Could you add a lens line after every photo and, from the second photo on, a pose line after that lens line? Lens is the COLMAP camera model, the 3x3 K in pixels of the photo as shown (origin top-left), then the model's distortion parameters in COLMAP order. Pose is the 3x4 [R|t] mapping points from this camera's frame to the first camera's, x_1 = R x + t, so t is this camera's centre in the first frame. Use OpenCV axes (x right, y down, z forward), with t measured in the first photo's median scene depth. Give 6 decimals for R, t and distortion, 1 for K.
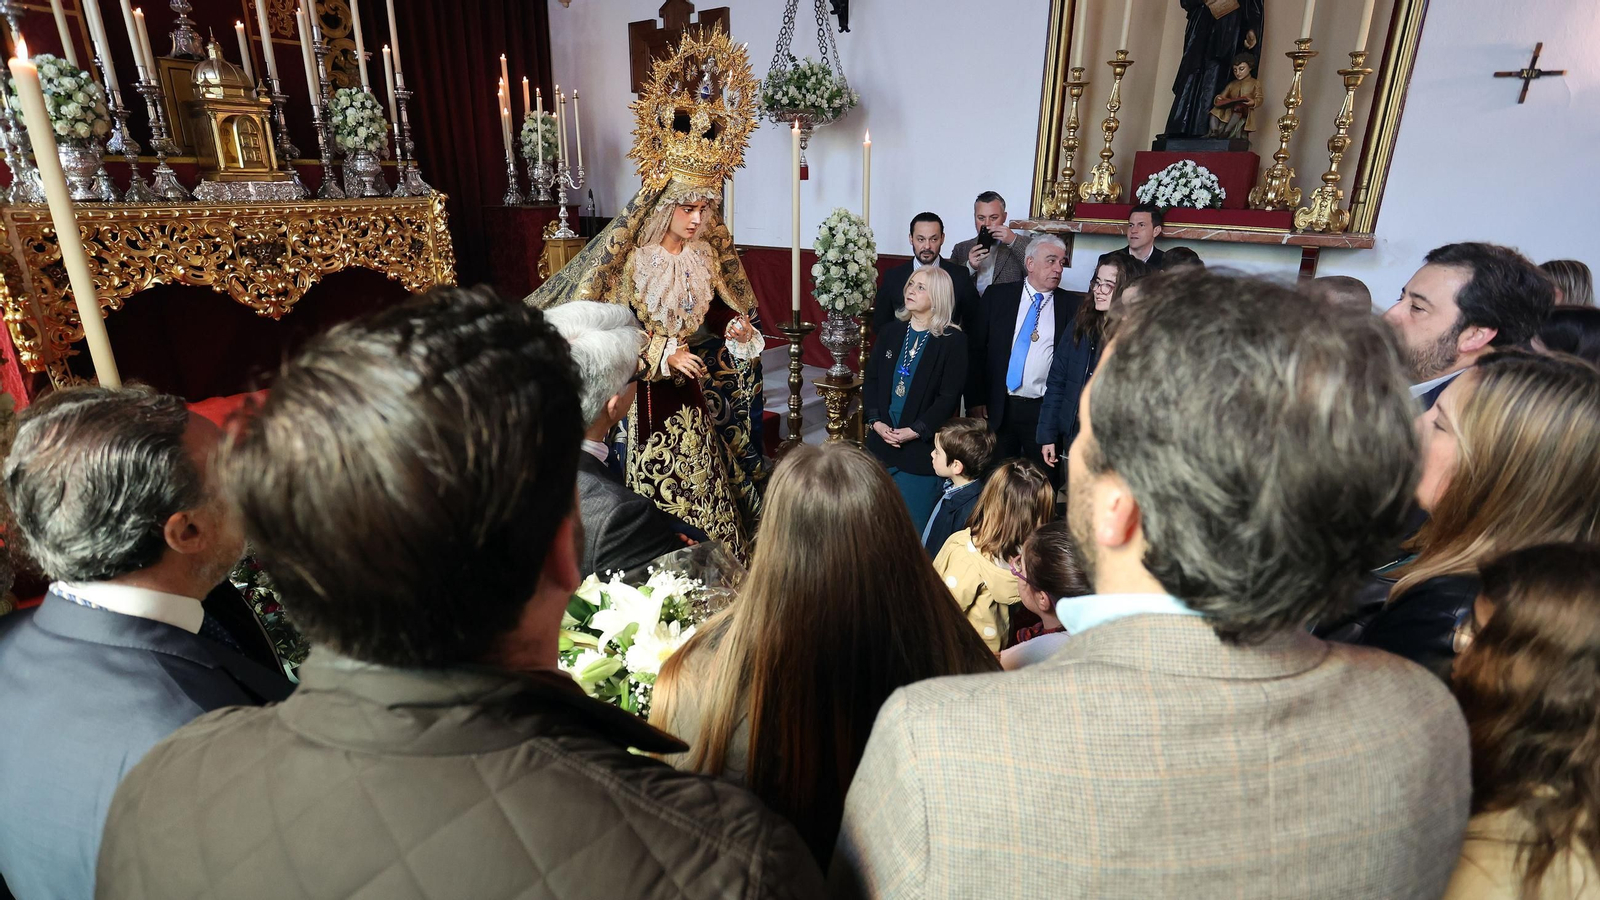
lens RADIAL K [[806.3, 0, 797.7], [0, 806.3, 451.8], [0, 0, 1]] dist [-0.005927, 0.000674]
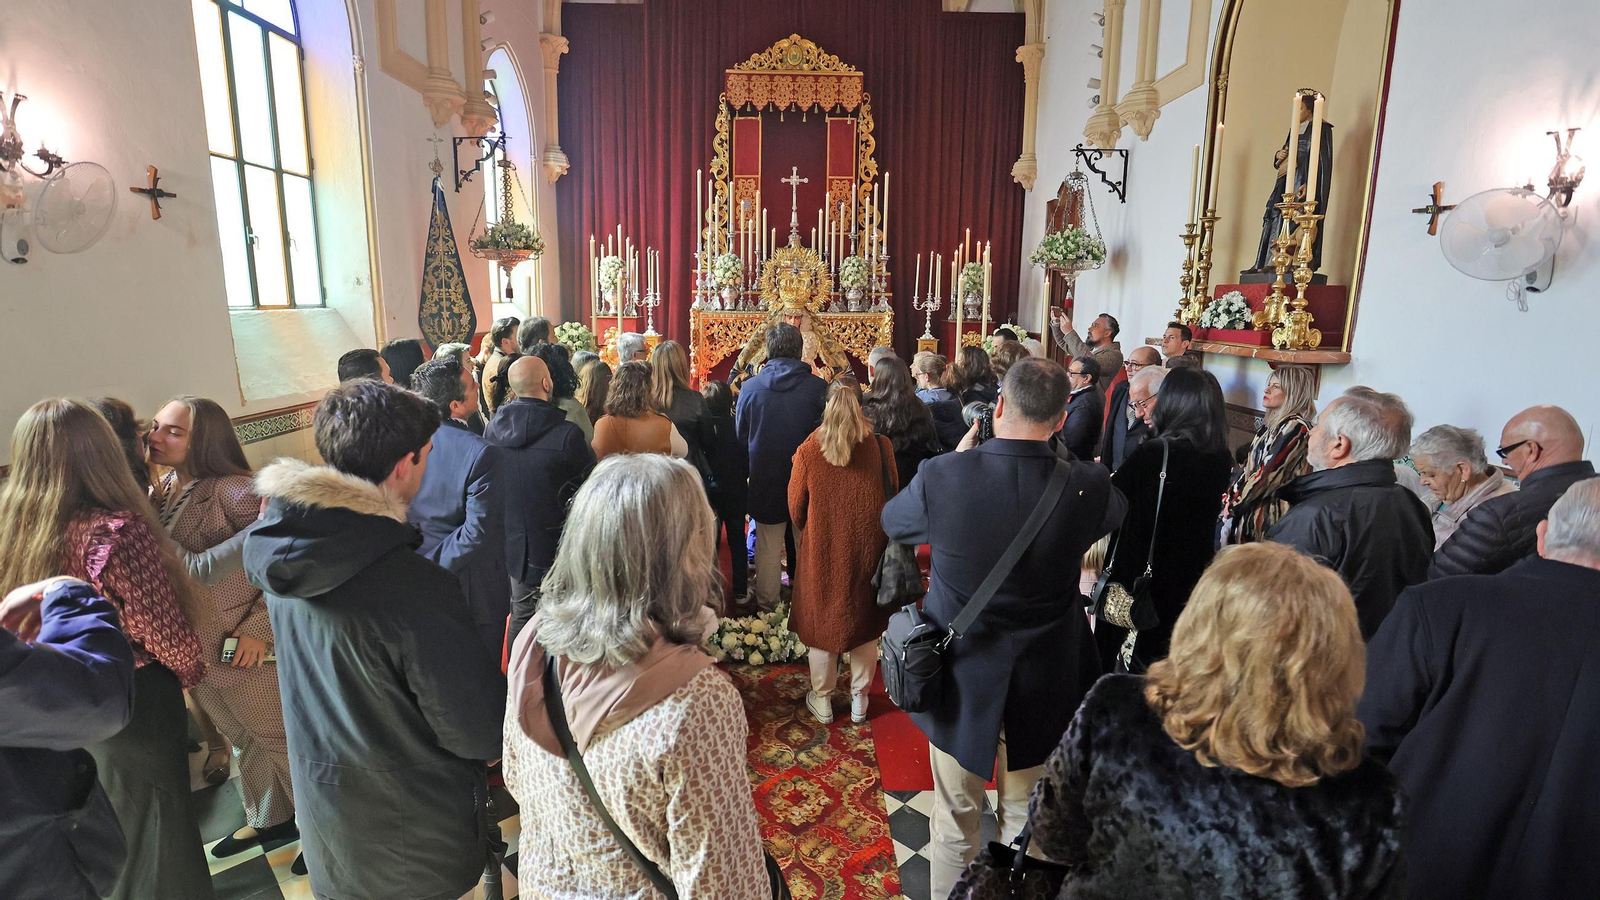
lens RADIAL K [[806.3, 0, 797.5], [0, 806.3, 451.6], [0, 0, 1]] dist [-0.005927, 0.000674]
pose [[0.542387, 0.161569, -0.824446, 1.087577], [-0.280317, 0.959900, 0.003699, 0.021315], [0.791984, 0.229100, 0.565928, -0.080483]]
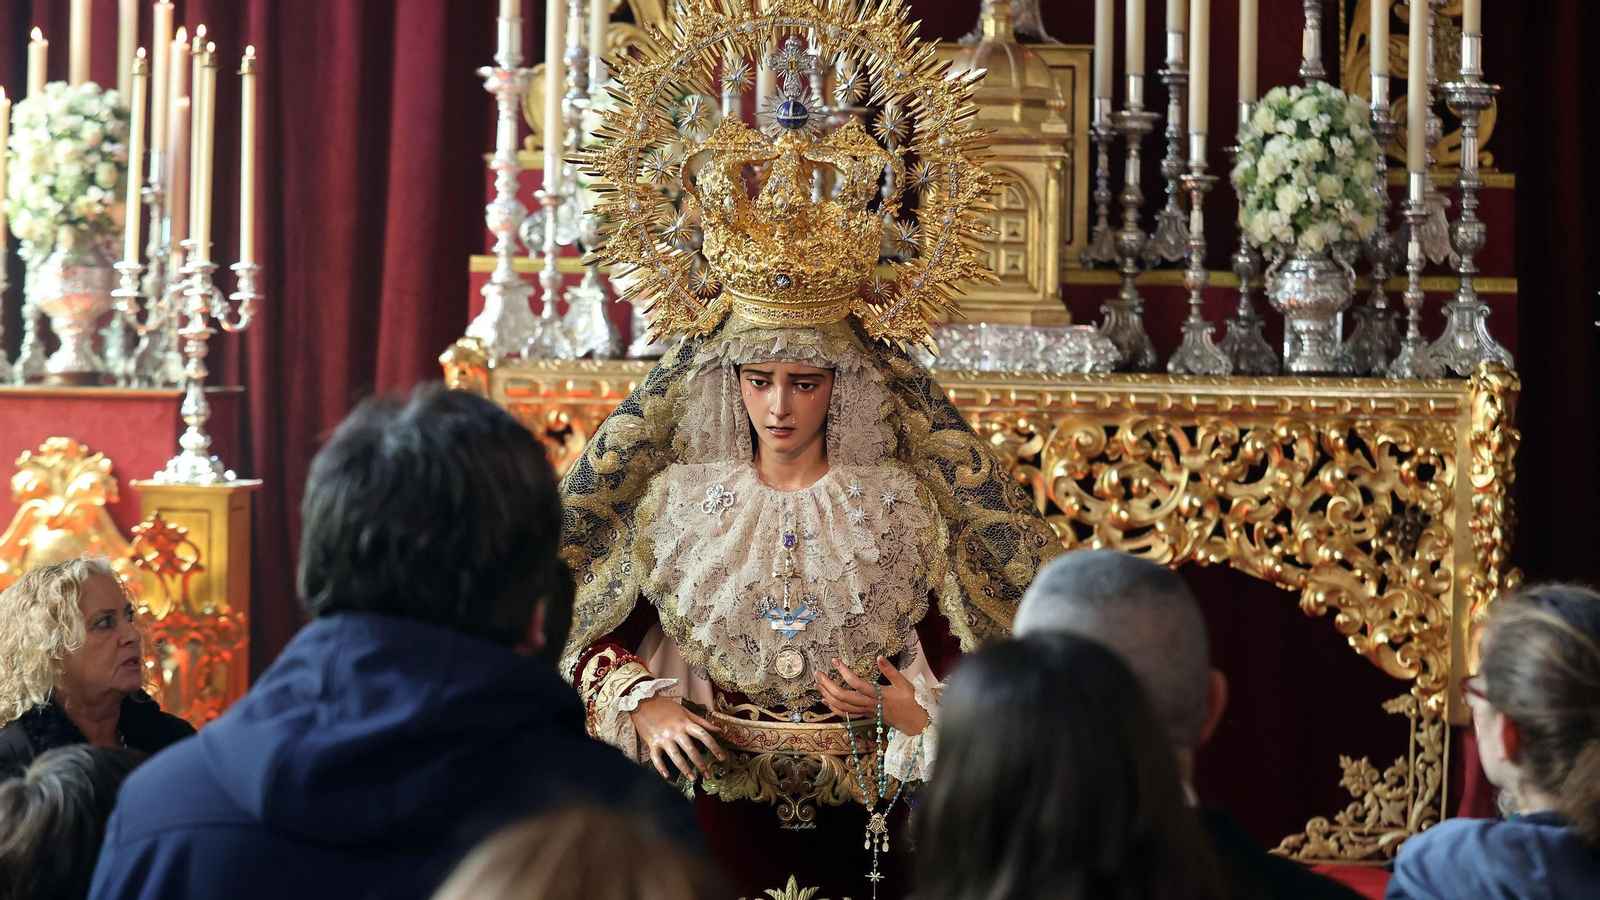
lens RADIAL K [[3983.4, 0, 801.1], [0, 3983.4, 449.2], [0, 0, 1]] dist [-0.122019, 0.000000]
pose [[0.458066, 0.037224, -0.888138, 0.984753], [-0.304775, 0.945139, -0.117578, -0.023985], [0.835037, 0.324541, 0.444281, 0.085038]]
